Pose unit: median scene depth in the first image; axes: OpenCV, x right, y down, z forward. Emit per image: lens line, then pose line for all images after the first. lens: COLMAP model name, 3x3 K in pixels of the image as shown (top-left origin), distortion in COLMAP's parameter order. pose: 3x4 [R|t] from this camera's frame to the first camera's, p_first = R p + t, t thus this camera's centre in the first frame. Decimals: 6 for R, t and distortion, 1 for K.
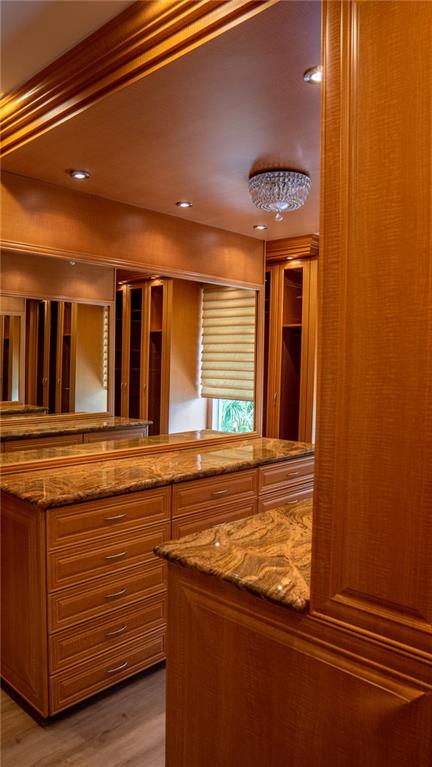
lens RADIAL K [[529.9, 0, 216.0], [0, 529.9, 383.5], [0, 0, 1]] dist [-0.007023, 0.001694]
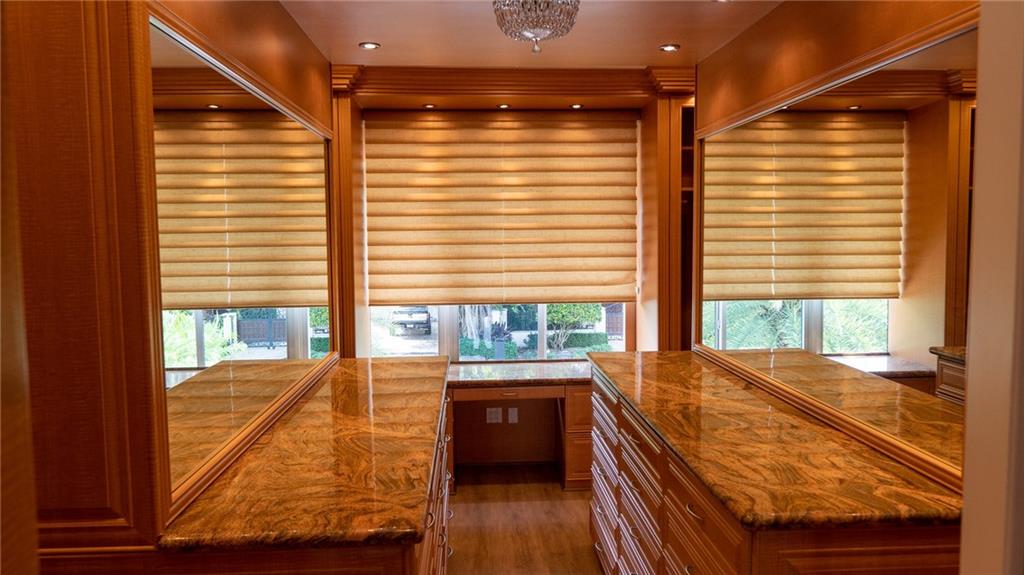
lens RADIAL K [[707.5, 0, 512.0], [0, 707.5, 287.5], [0, 0, 1]] dist [-0.007023, 0.001694]
pose [[0.678338, -0.054132, 0.732753, -0.928988], [0.046891, 0.998439, 0.030350, -0.014790], [-0.733252, 0.013772, 0.679818, 0.614536]]
